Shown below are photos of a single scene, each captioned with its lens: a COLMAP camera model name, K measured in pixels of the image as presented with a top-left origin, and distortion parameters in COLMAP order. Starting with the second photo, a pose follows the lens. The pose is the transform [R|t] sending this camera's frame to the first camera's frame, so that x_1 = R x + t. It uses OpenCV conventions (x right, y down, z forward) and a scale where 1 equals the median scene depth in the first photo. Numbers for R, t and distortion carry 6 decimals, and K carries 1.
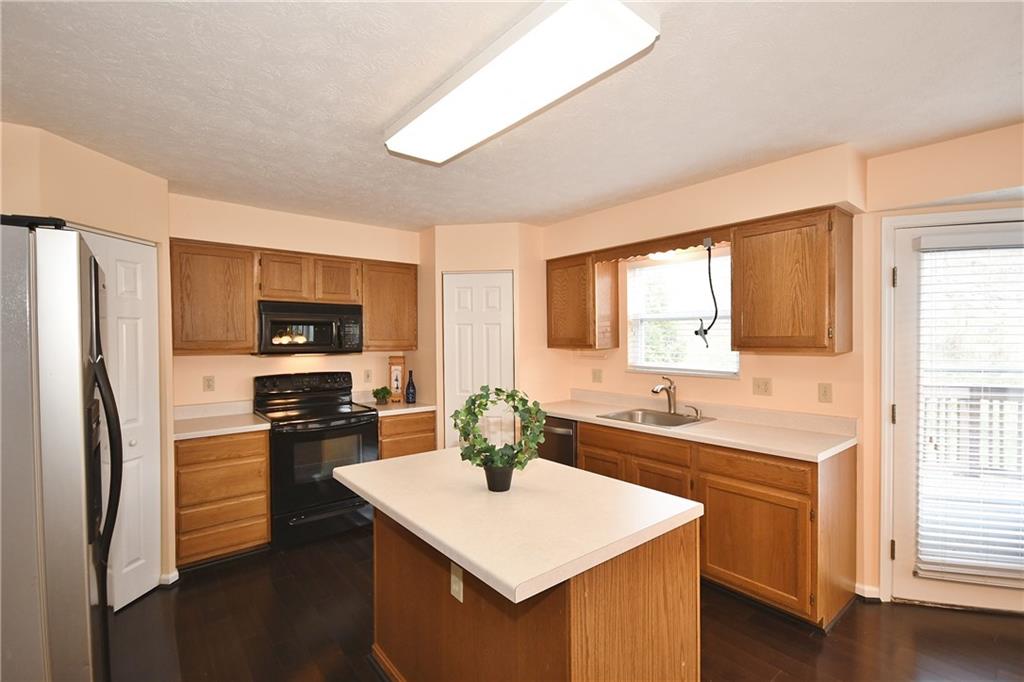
lens RADIAL K [[454.6, 0, 505.2], [0, 454.6, 342.6], [0, 0, 1]] dist [0.001181, 0.000601]
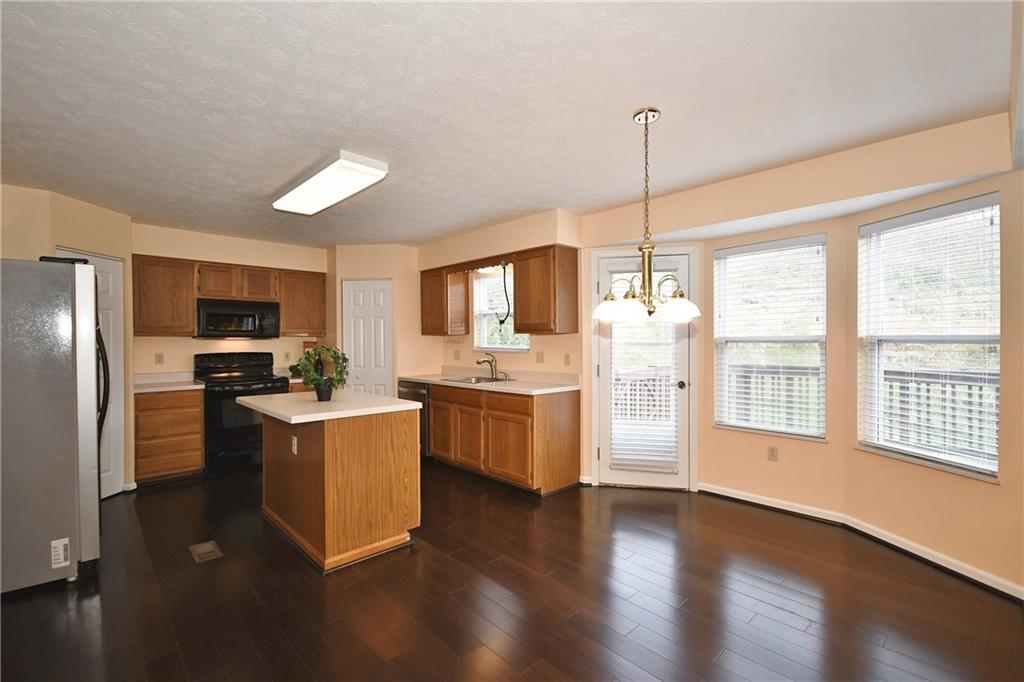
lens RADIAL K [[454.6, 0, 510.3], [0, 454.6, 340.5], [0, 0, 1]] dist [0.001181, 0.000601]
pose [[0.997003, 0.002007, 0.077333, 0.314953], [-0.001526, 0.999979, -0.006284, 0.045093], [-0.077344, 0.006147, 0.996986, -0.478159]]
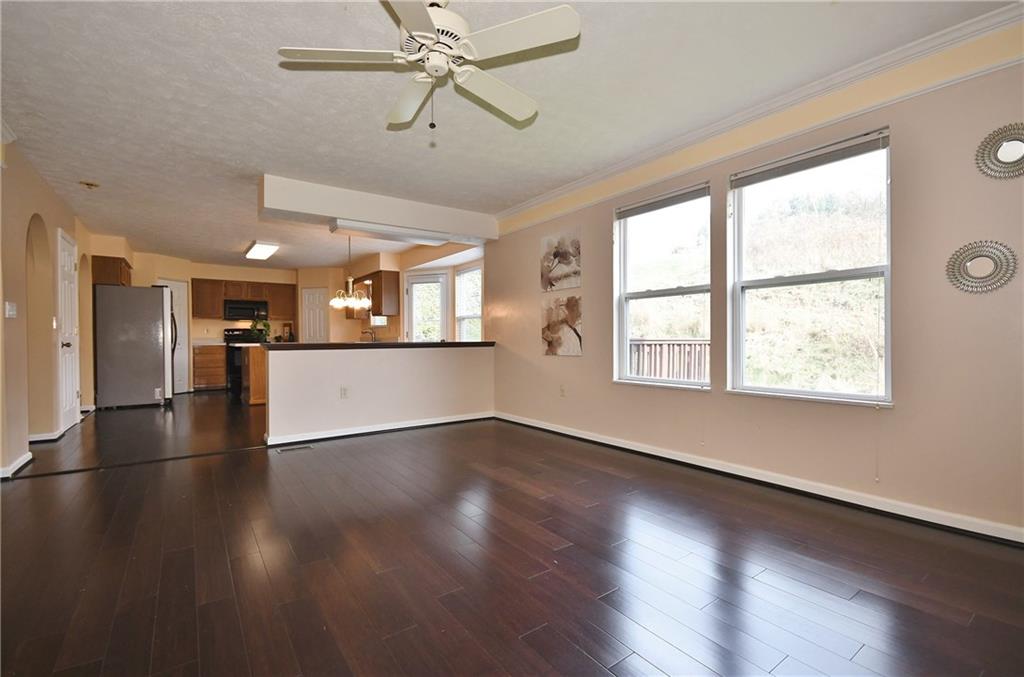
lens RADIAL K [[454.6, 0, 506.4], [0, 454.6, 338.4], [0, 0, 1]] dist [0.001181, 0.000601]
pose [[0.997688, 0.001609, -0.067935, 1.354123], [-0.001820, 0.999994, -0.003051, 0.147035], [0.067930, 0.003168, 0.997685, -1.630057]]
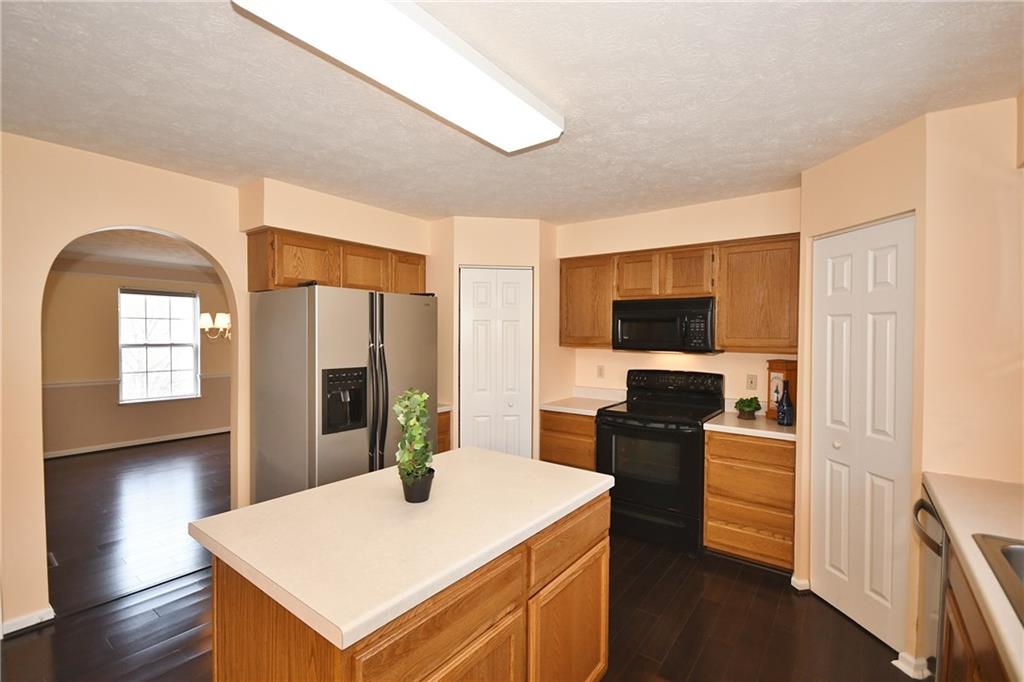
lens RADIAL K [[454.6, 0, 509.6], [0, 454.6, 341.0], [0, 0, 1]] dist [0.001181, 0.000601]
pose [[0.239371, 0.022290, -0.970672, 0.490645], [-0.011615, 0.999731, 0.020093, -0.014167], [0.970859, 0.006465, 0.239565, 0.499353]]
